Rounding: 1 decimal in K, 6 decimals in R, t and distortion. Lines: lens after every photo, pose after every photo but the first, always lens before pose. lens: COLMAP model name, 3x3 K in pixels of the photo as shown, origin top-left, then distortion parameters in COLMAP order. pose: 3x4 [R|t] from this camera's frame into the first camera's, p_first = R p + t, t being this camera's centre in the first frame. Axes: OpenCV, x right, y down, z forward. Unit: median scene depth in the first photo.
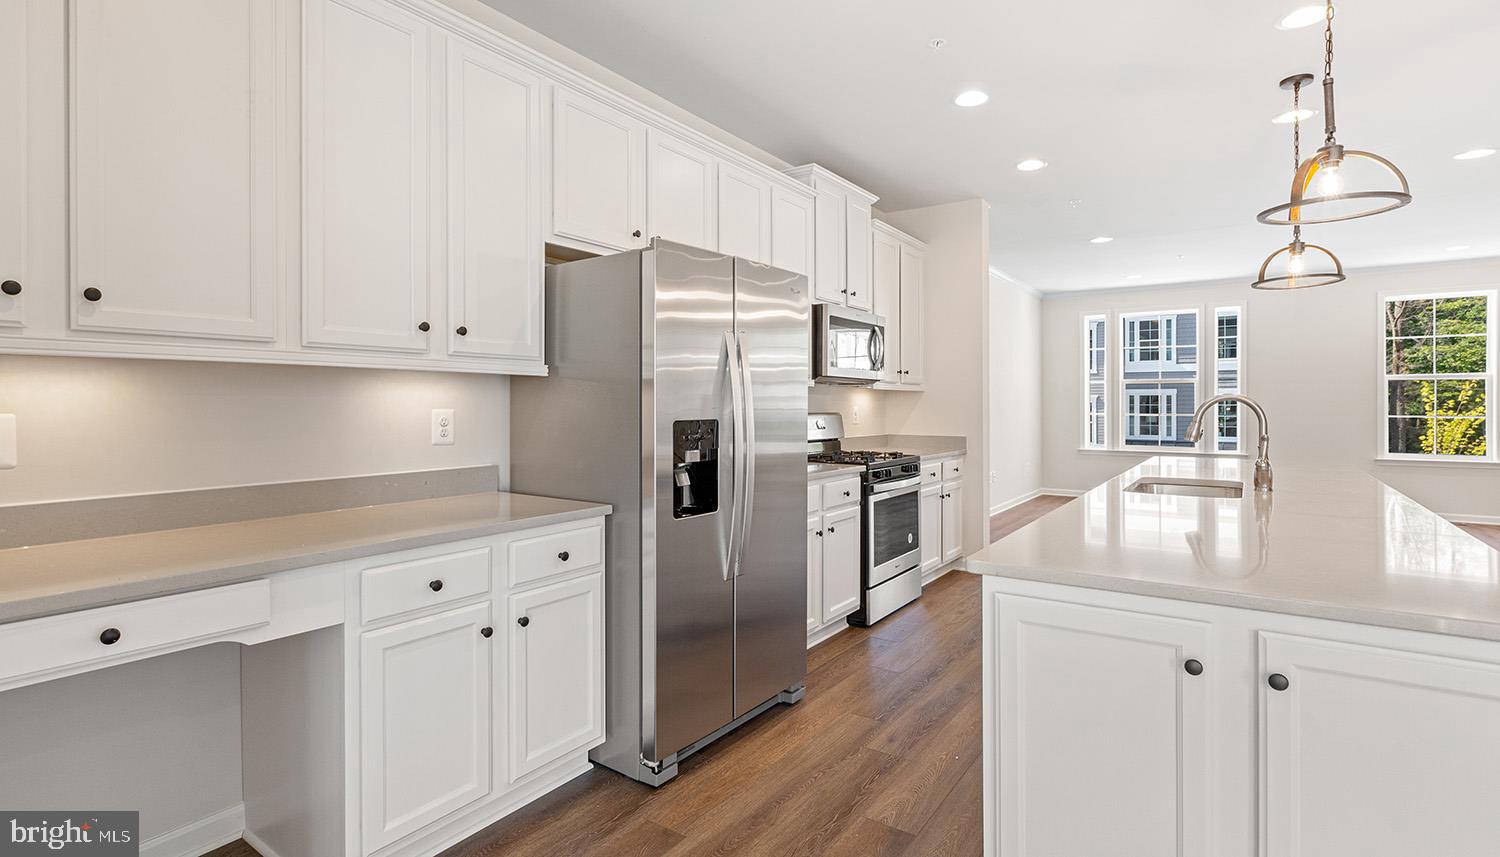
lens RADIAL K [[718.1, 0, 766.1], [0, 718.1, 404.5], [0, 0, 1]] dist [-0.002282, 0.000568]
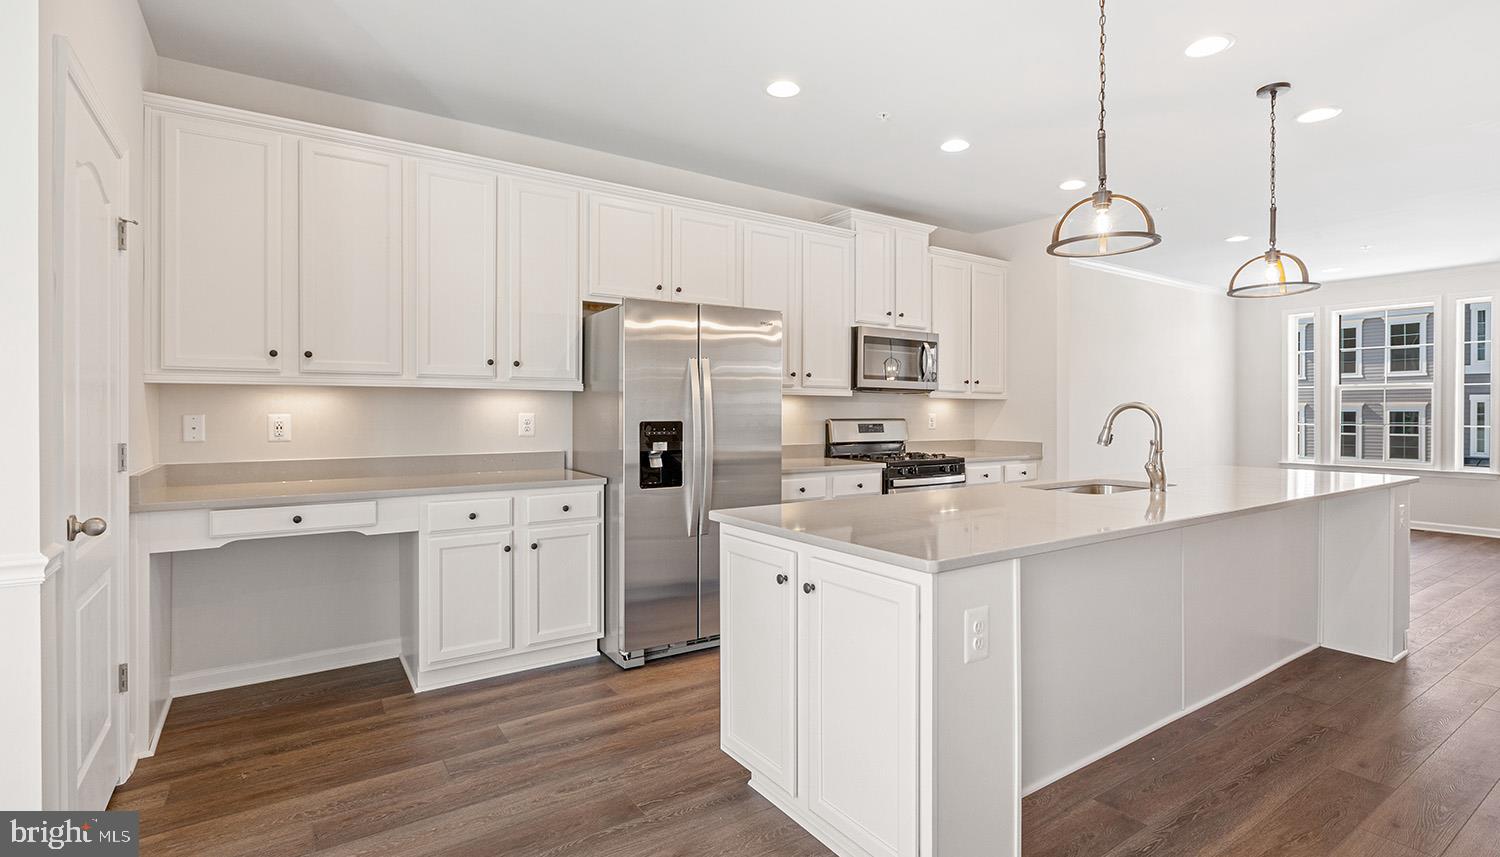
lens RADIAL K [[718.1, 0, 778.0], [0, 718.1, 413.0], [0, 0, 1]] dist [-0.002282, 0.000568]
pose [[0.935854, 0.003172, -0.352374, 0.591522], [-0.002832, 0.999995, 0.001481, 0.002083], [0.352376, -0.000388, 0.935858, -0.244462]]
